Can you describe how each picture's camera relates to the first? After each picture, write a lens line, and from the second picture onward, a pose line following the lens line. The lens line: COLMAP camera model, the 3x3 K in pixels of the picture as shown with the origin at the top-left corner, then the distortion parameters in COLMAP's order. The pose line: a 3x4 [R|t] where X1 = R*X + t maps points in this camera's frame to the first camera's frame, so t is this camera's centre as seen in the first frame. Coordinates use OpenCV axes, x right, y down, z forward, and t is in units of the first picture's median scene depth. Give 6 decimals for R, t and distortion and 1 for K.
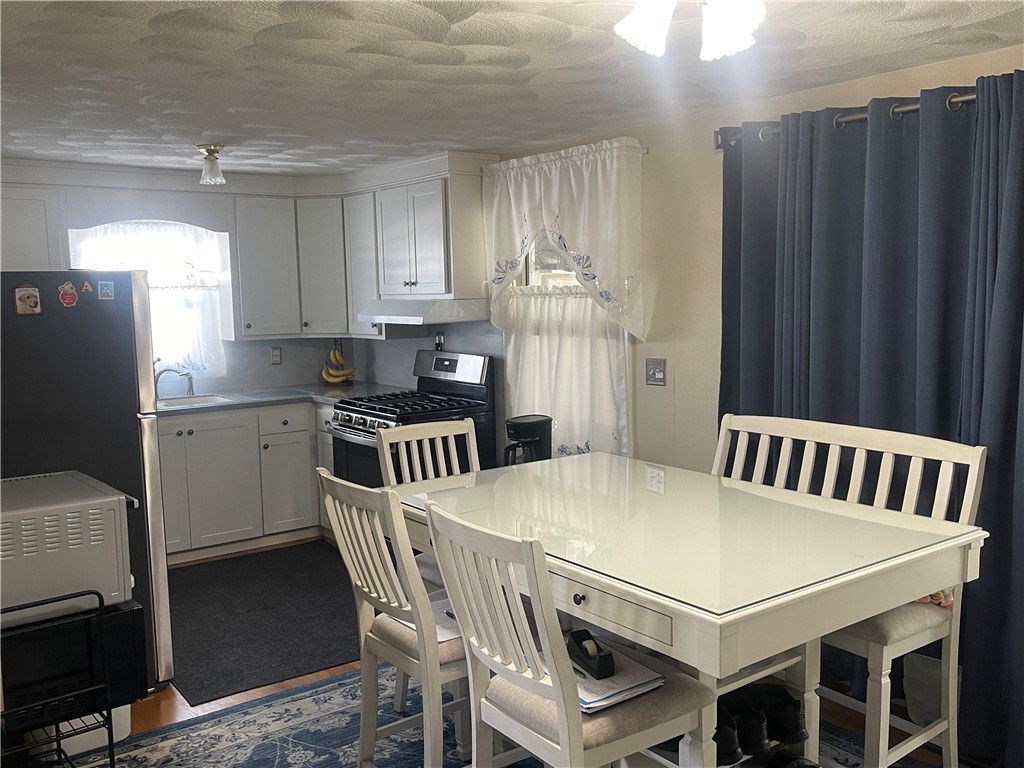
lens RADIAL K [[930.3, 0, 512.0], [0, 930.3, 384.0], [0, 0, 1]] dist [0.001667, 0.002124]
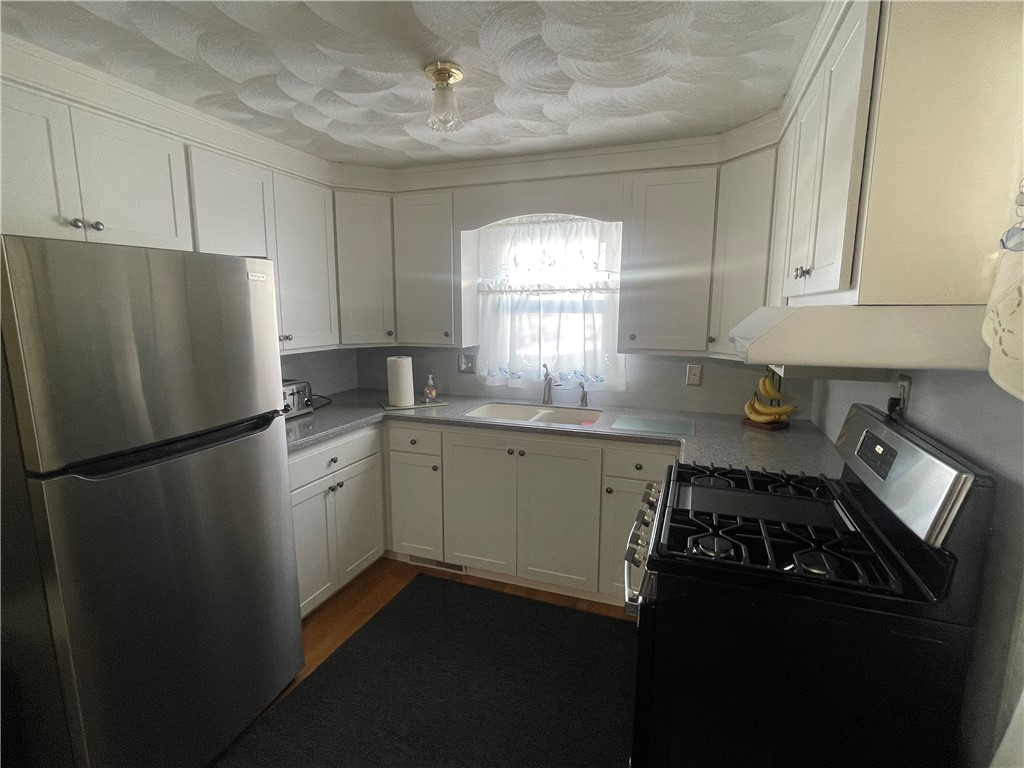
lens RADIAL K [[496.8, 0, 512.0], [0, 496.8, 384.0], [0, 0, 1]] dist [-0.000922, 0.001552]
pose [[0.532045, 0.147966, -0.833687, 0.030782], [-0.100422, 0.988690, 0.111389, -0.061737], [0.840740, 0.024456, 0.540886, 0.703535]]
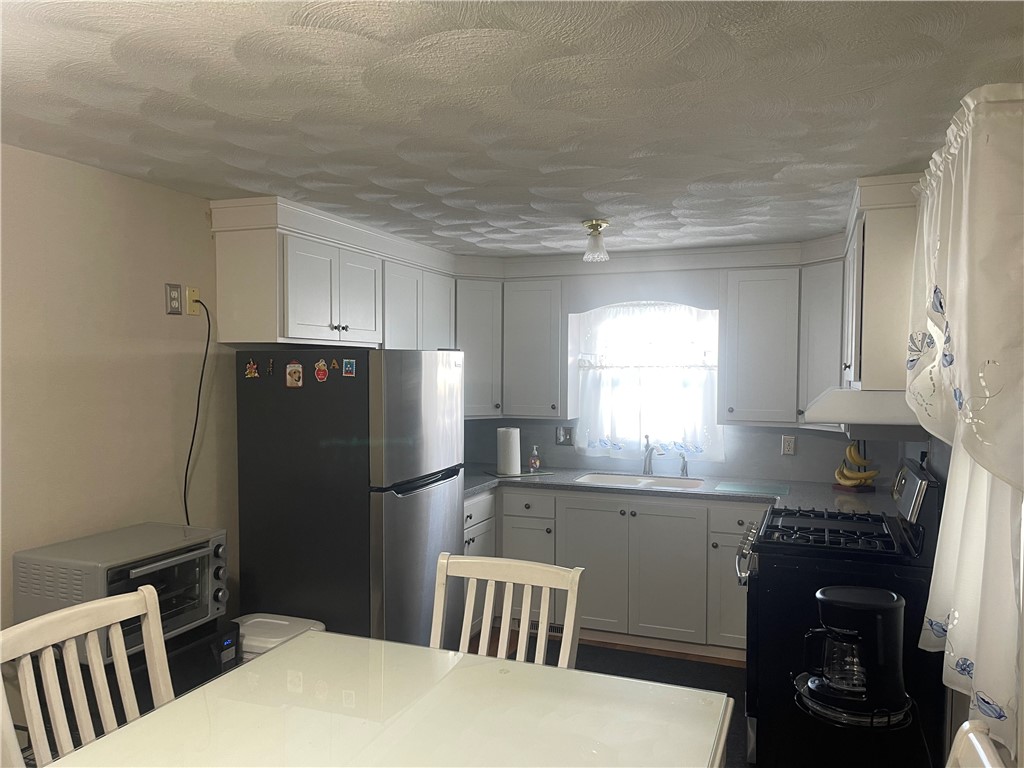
lens RADIAL K [[750.5, 0, 512.0], [0, 750.5, 384.0], [0, 0, 1]] dist [0.029100, -0.002666]
pose [[0.509948, 0.037601, -0.859383, 0.253585], [-0.104048, 0.994405, -0.018232, -0.053839], [0.853889, 0.098714, 0.511008, 0.451289]]
